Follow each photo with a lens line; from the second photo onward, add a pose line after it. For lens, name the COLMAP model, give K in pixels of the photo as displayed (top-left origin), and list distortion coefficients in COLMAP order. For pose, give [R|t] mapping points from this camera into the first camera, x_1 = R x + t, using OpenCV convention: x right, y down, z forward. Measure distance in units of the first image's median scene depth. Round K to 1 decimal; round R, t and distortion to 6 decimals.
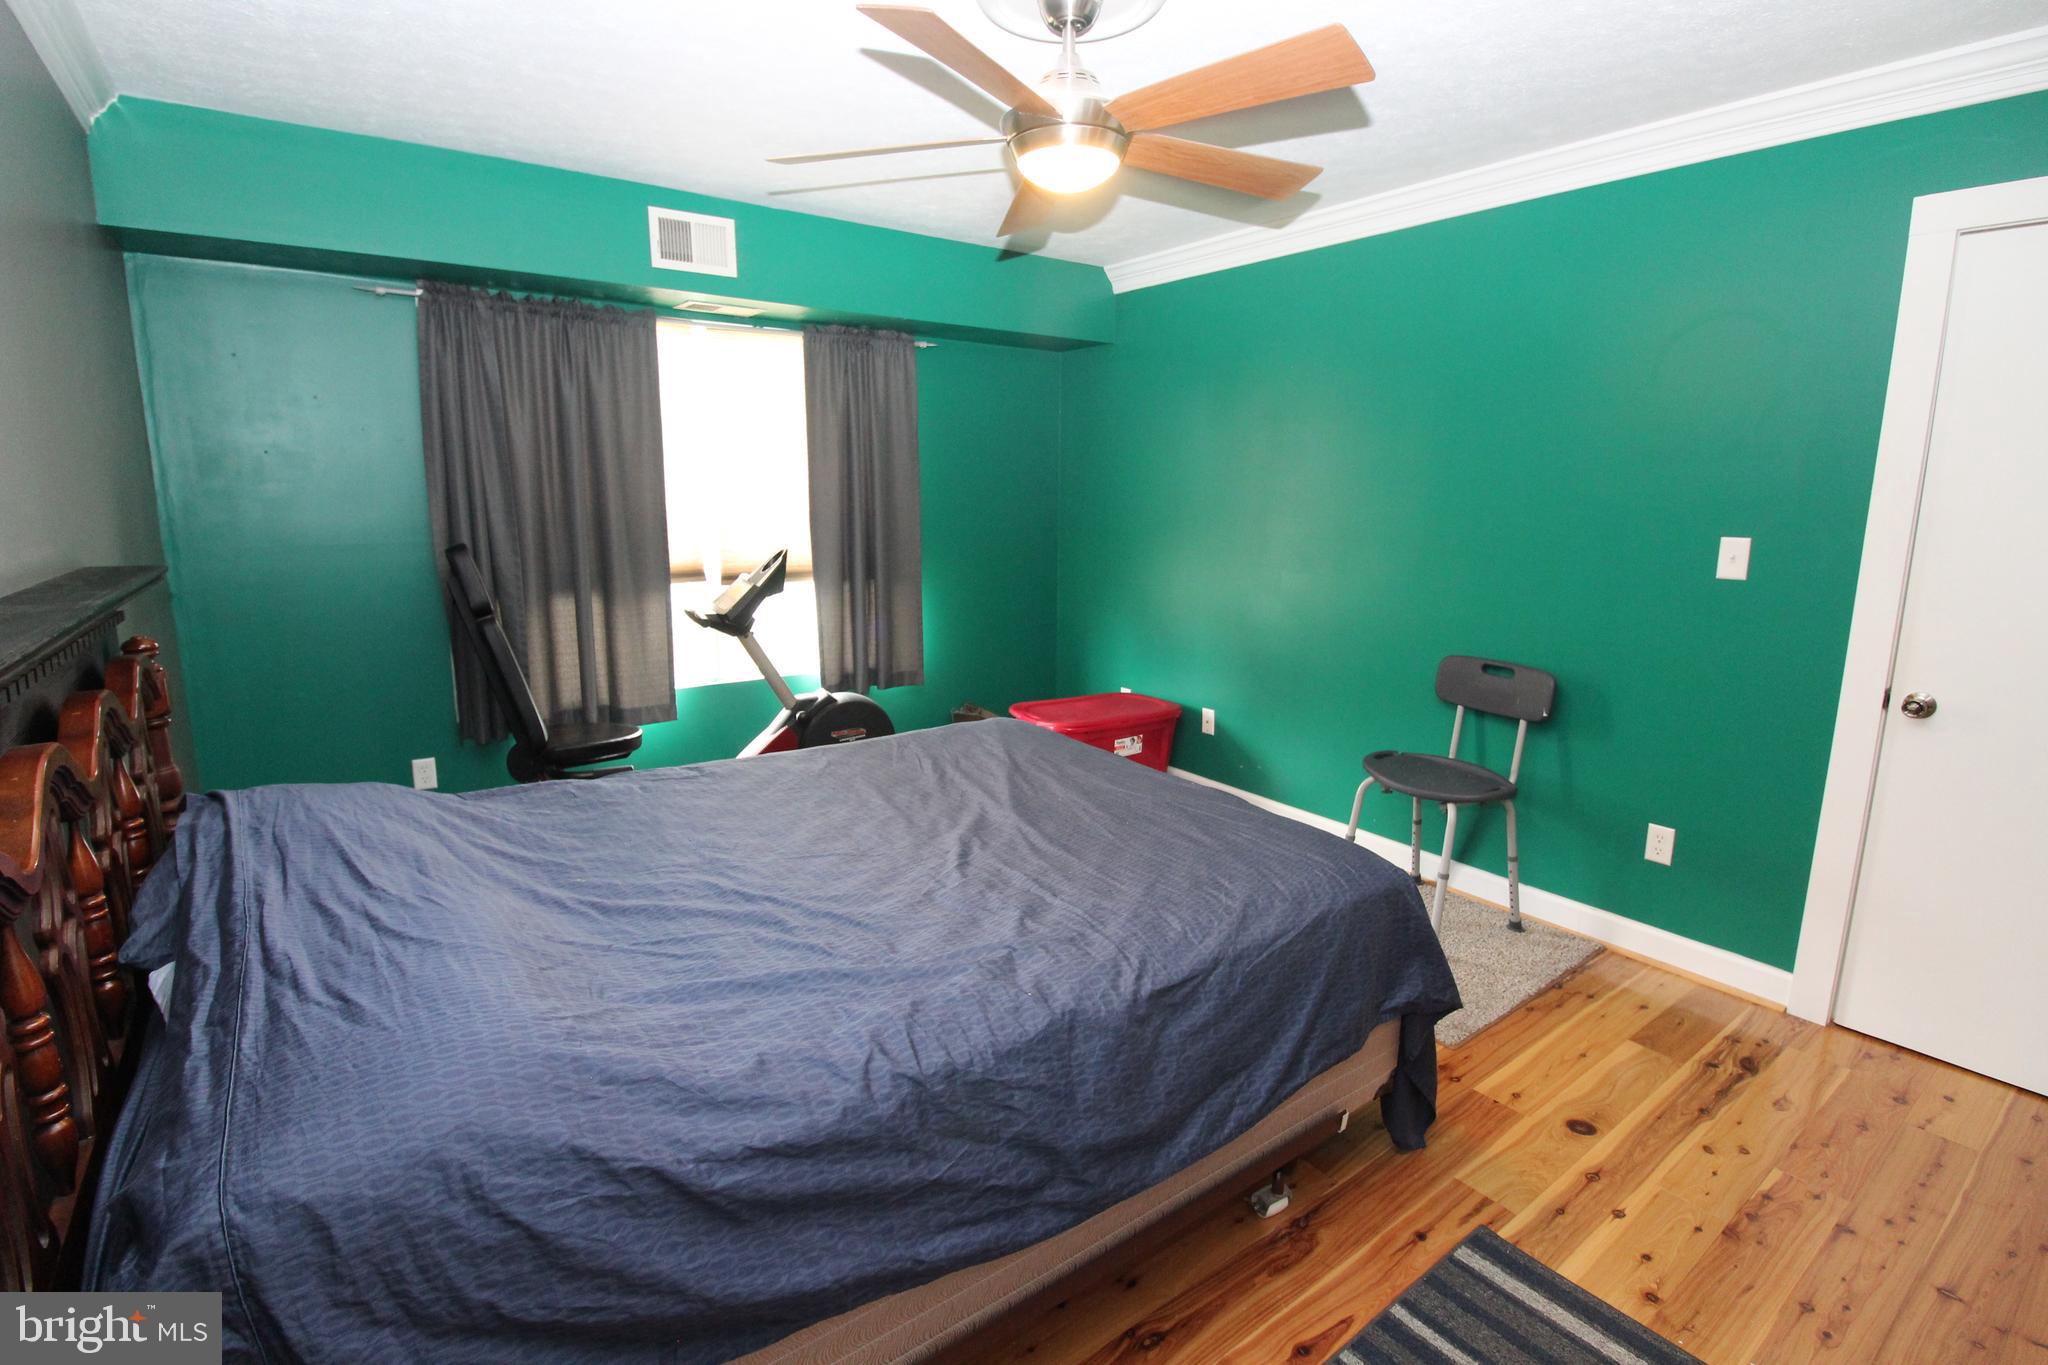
lens RADIAL K [[958.7, 0, 1032.9], [0, 958.7, 665.3], [0, 0, 1]] dist [0.002528, -0.000253]
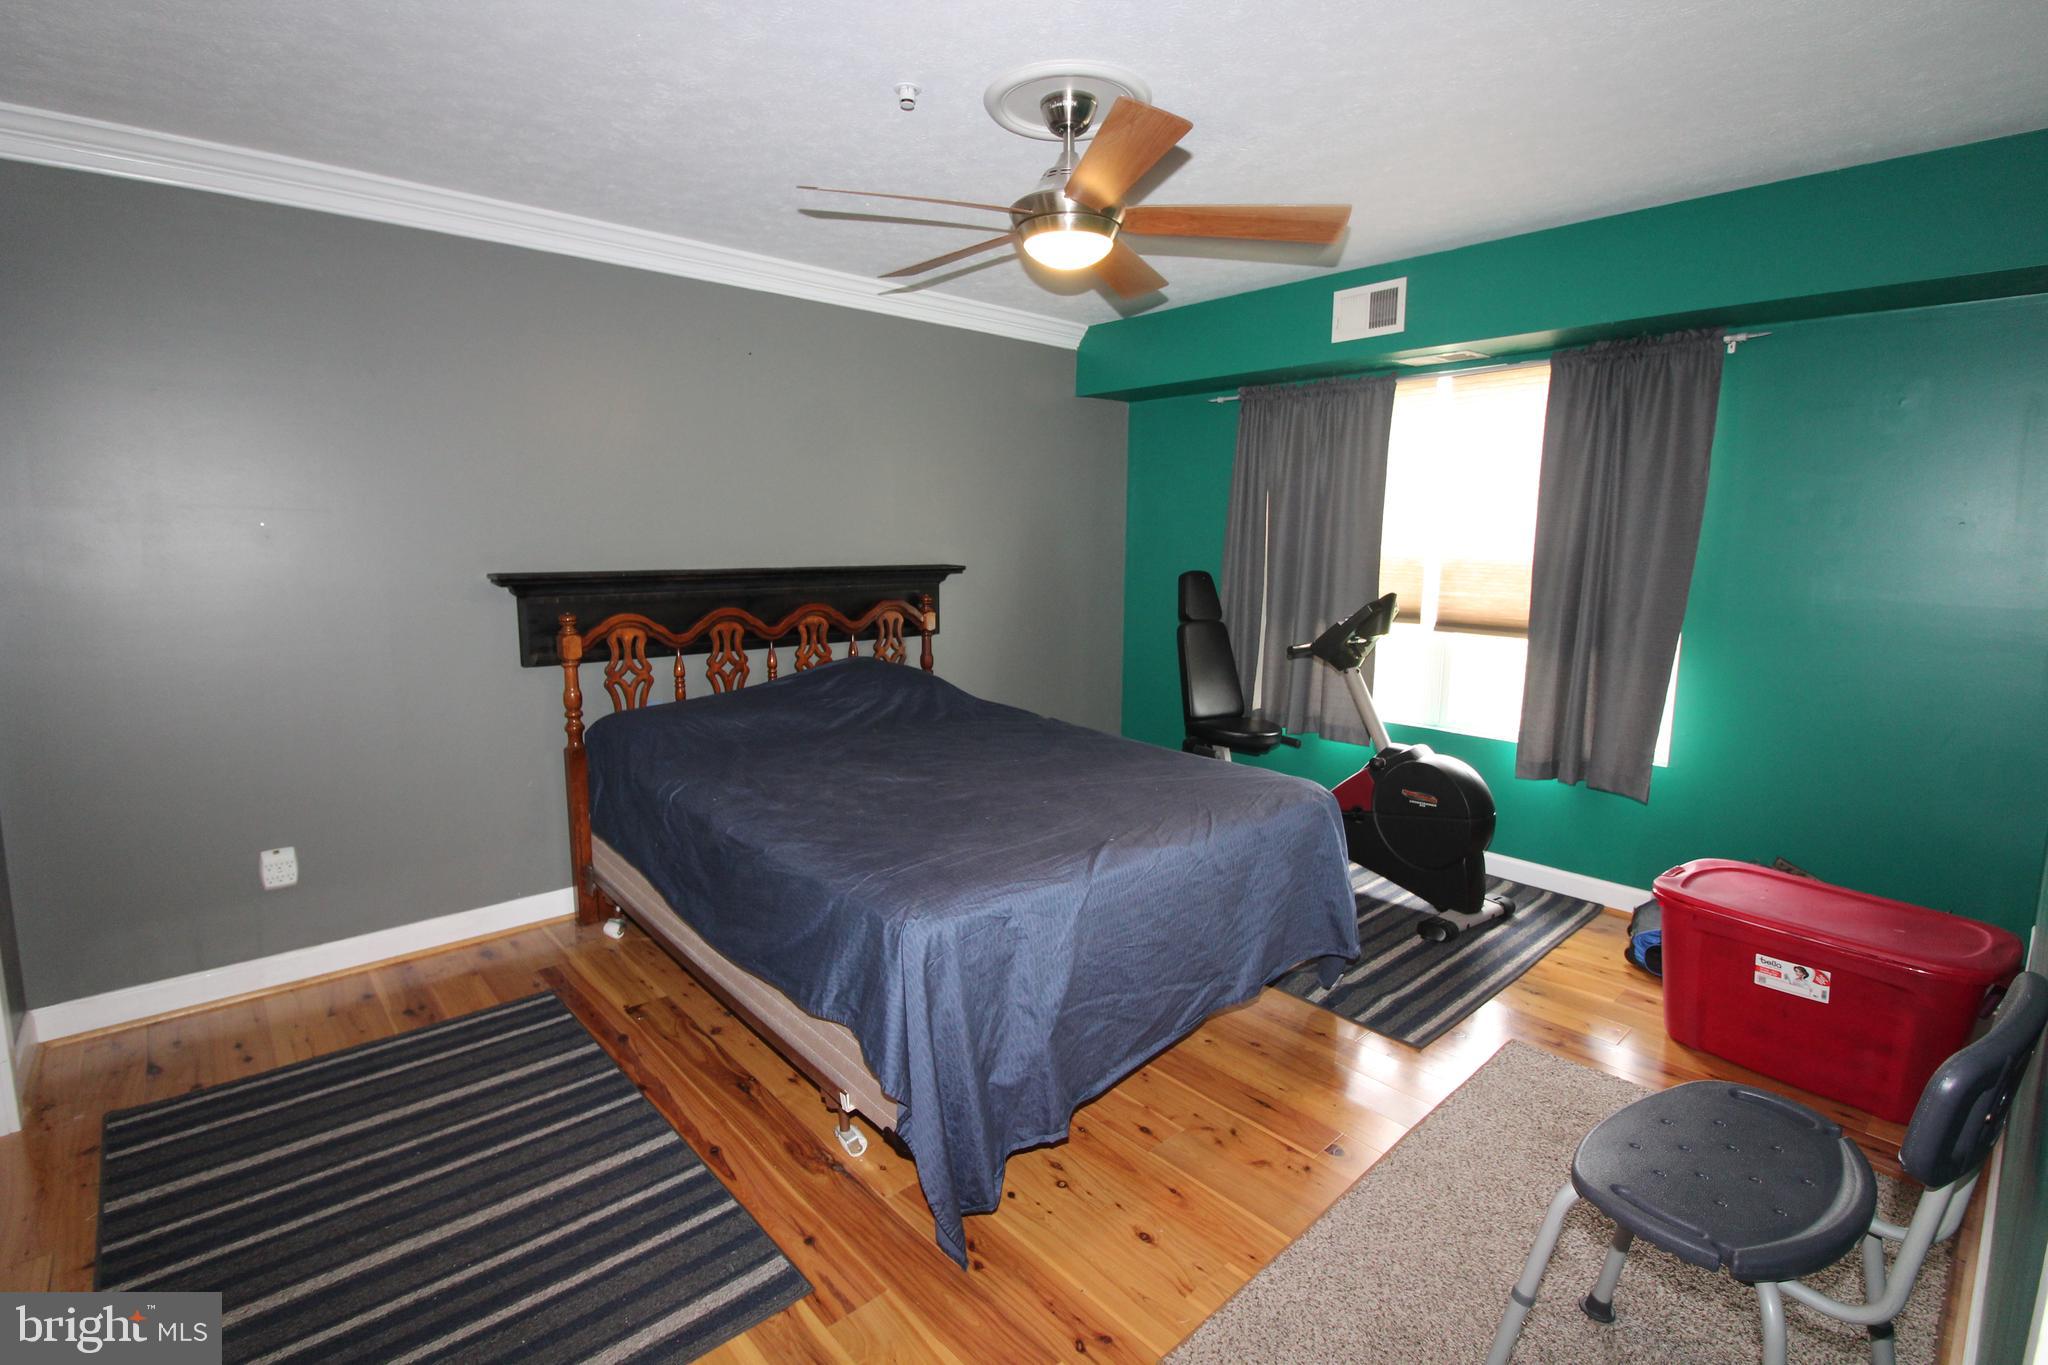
lens RADIAL K [[958.7, 0, 1036.3], [0, 958.7, 684.9], [0, 0, 1]] dist [0.002528, -0.000253]
pose [[0.092338, 0.162612, -0.982360, 1.342728], [-0.189089, 0.971486, 0.143039, -0.190832], [0.977609, 0.172546, 0.120453, 0.998950]]
